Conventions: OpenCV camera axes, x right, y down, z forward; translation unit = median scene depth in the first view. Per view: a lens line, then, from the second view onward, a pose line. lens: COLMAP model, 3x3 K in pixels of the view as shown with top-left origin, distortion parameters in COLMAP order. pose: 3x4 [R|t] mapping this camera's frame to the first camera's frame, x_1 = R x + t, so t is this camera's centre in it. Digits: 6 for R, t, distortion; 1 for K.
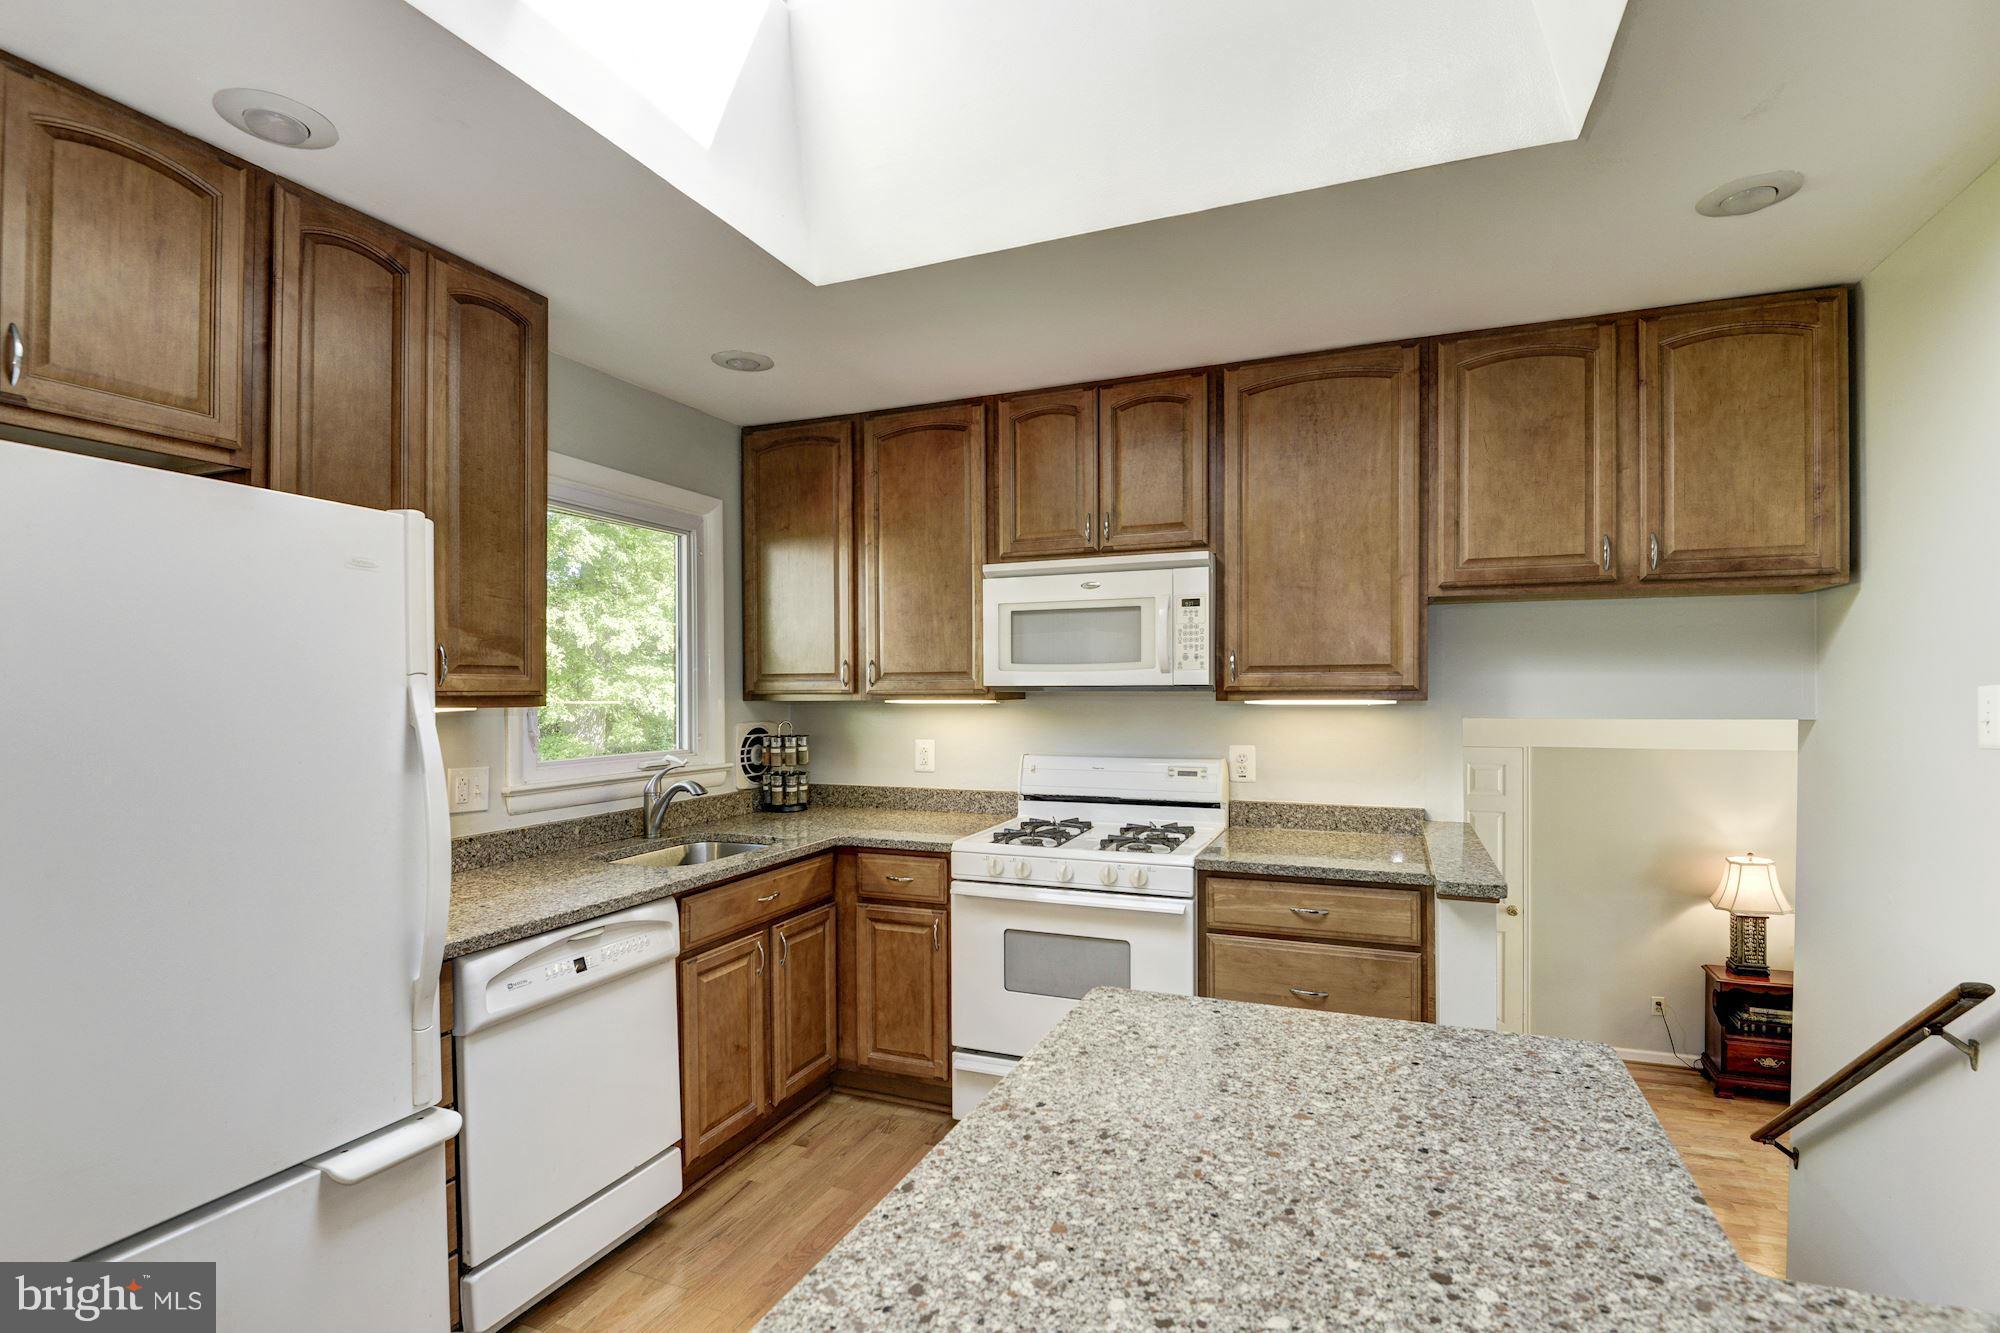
lens RADIAL K [[950.1, 0, 1001.8], [0, 950.1, 693.7], [0, 0, 1]] dist [-0.036753, -0.000204]
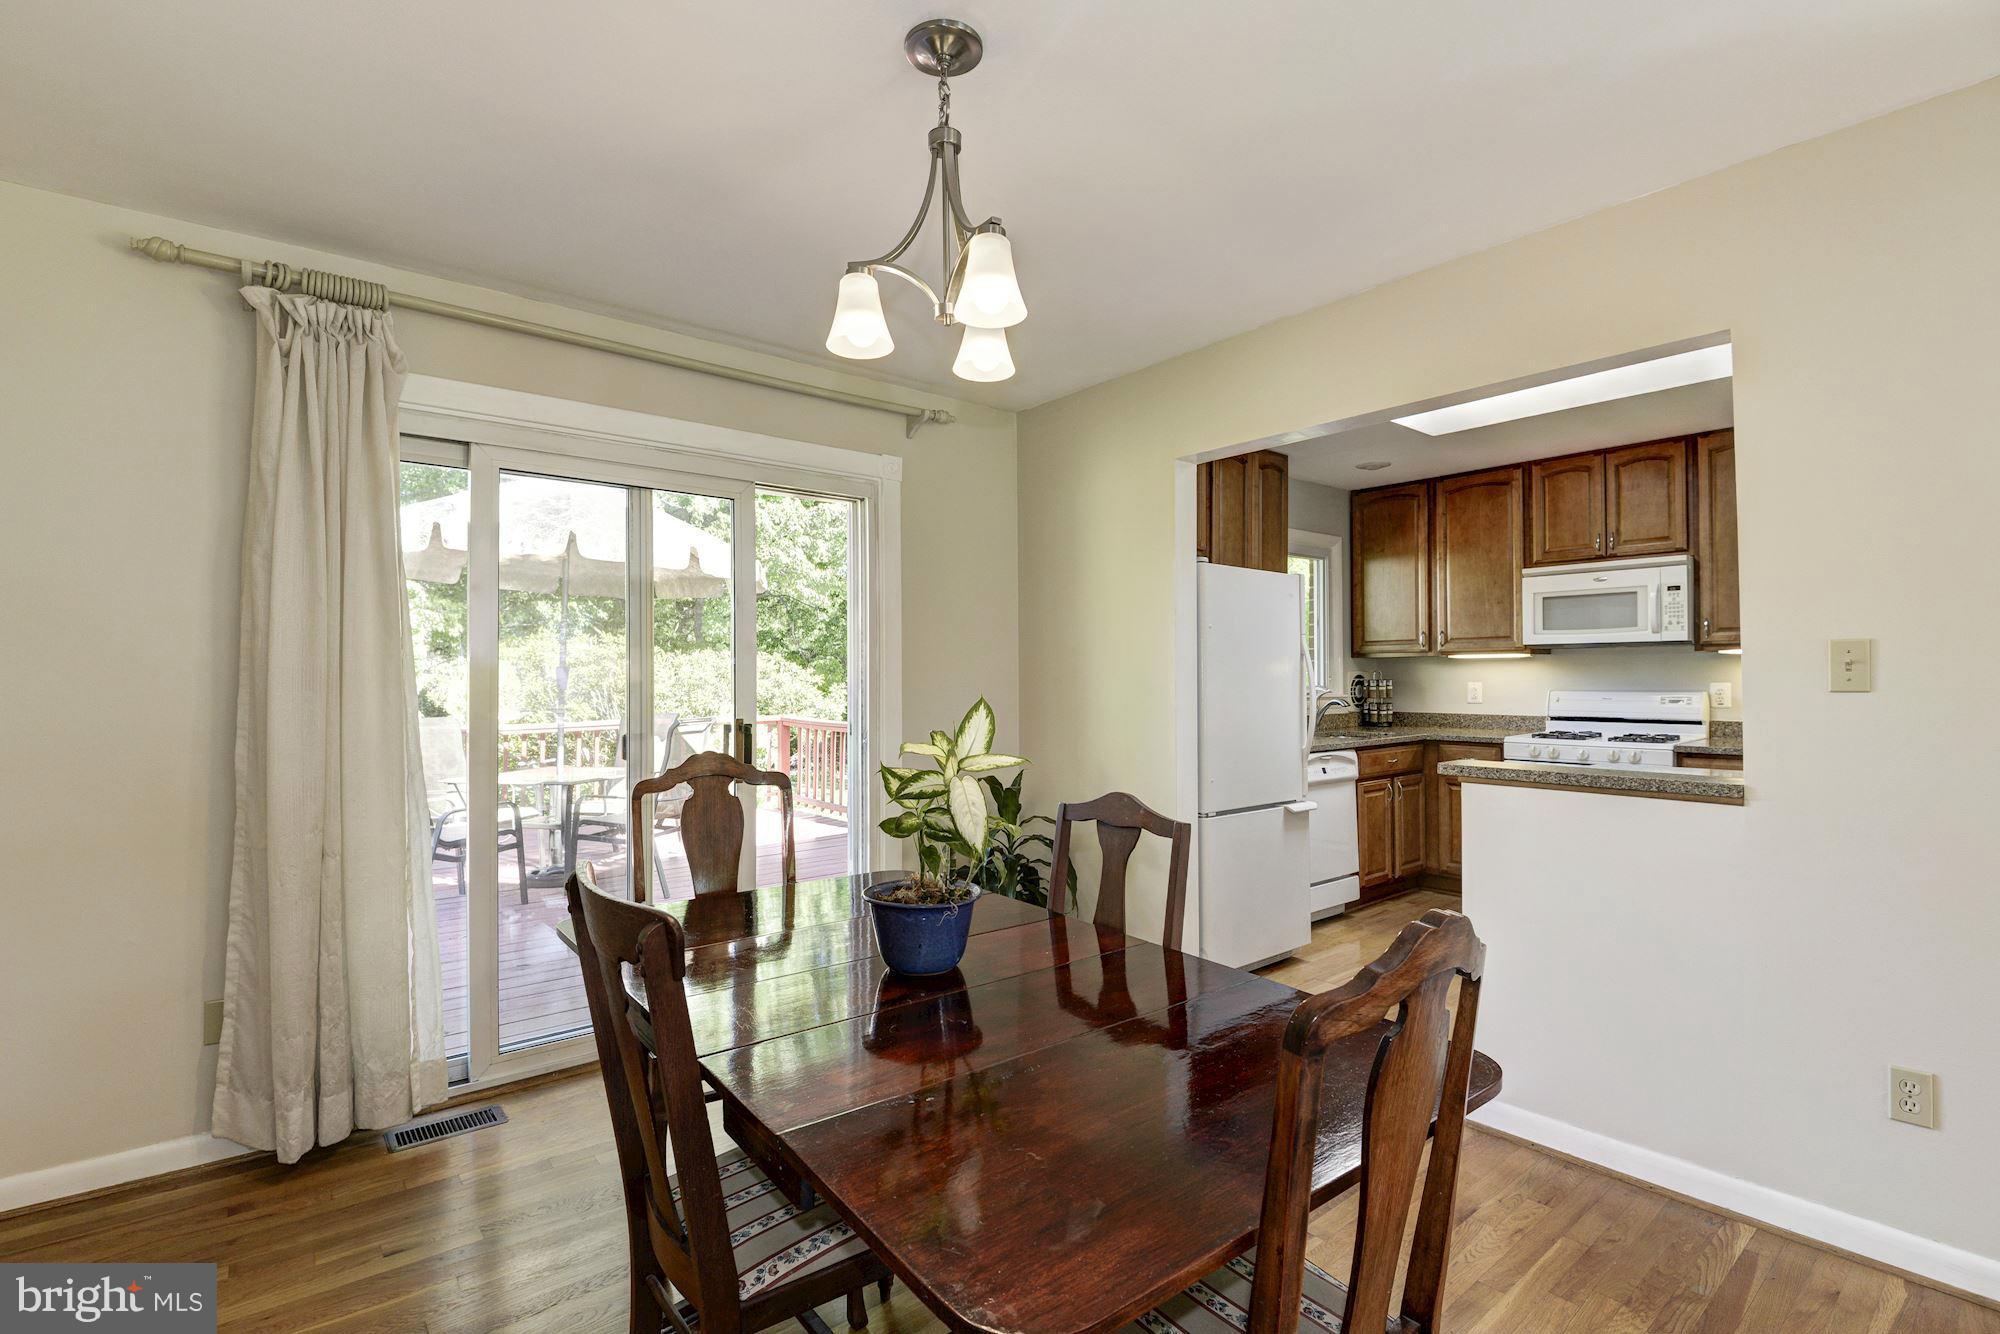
lens RADIAL K [[958.1, 0, 999.8], [0, 958.1, 676.0], [0, 0, 1]] dist [0.026600, -0.052097]
pose [[0.888948, -0.003053, -0.457998, -0.059789], [0.002903, 0.999995, -0.001031, 0.043123], [0.457999, -0.000414, 0.888953, -0.833257]]
